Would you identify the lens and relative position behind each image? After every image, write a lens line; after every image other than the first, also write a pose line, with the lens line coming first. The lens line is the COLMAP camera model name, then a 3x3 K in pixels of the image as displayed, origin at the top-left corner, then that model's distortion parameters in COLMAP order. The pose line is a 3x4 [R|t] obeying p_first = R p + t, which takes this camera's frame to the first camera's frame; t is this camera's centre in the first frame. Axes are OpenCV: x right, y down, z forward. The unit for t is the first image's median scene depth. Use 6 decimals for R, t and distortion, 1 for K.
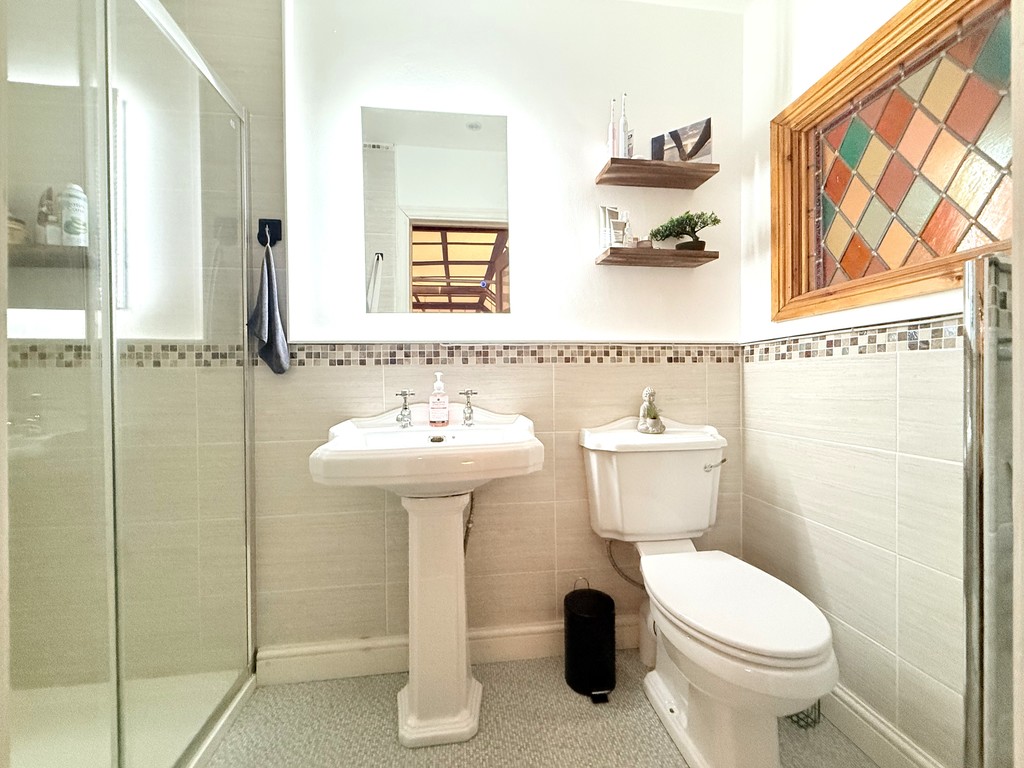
lens RADIAL K [[407.9, 0, 510.7], [0, 407.9, 383.5], [0, 0, 1]] dist [0.001084, 0.000000]
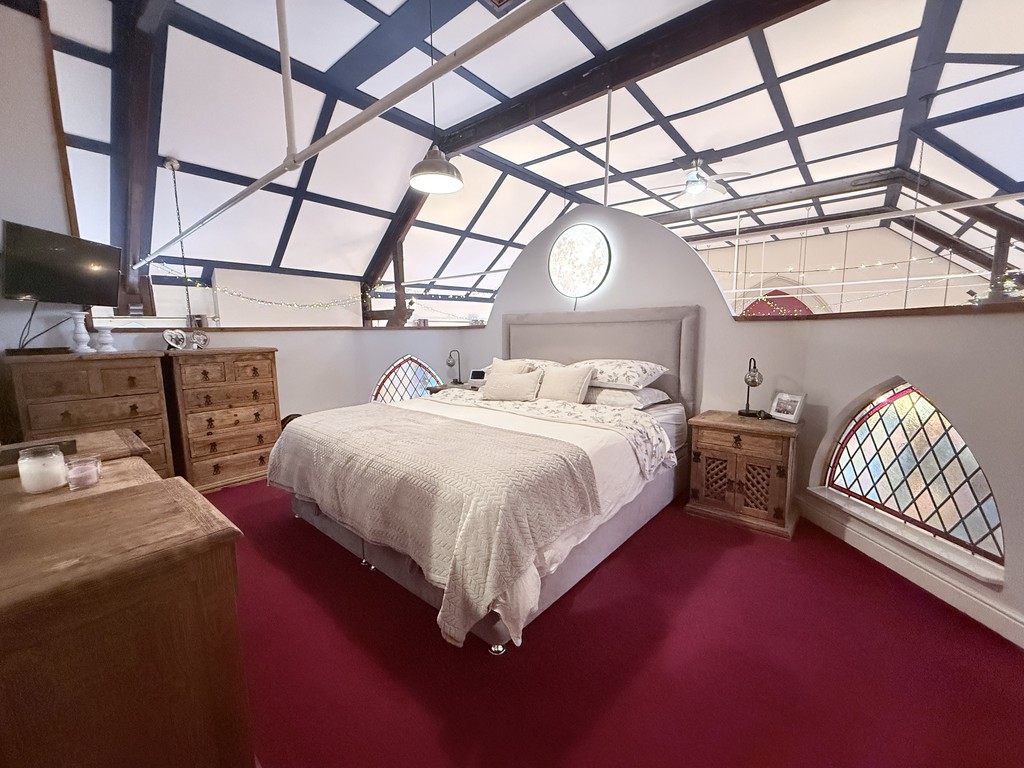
lens RADIAL K [[407.9, 0, 511.9], [0, 407.9, 383.8], [0, 0, 1]] dist [0.001084, 0.000000]
pose [[0.669375, 0.099552, -0.736225, 0.016542], [-0.002474, 0.991275, 0.131790, -0.048265], [0.742921, -0.086396, 0.663780, 0.358744]]
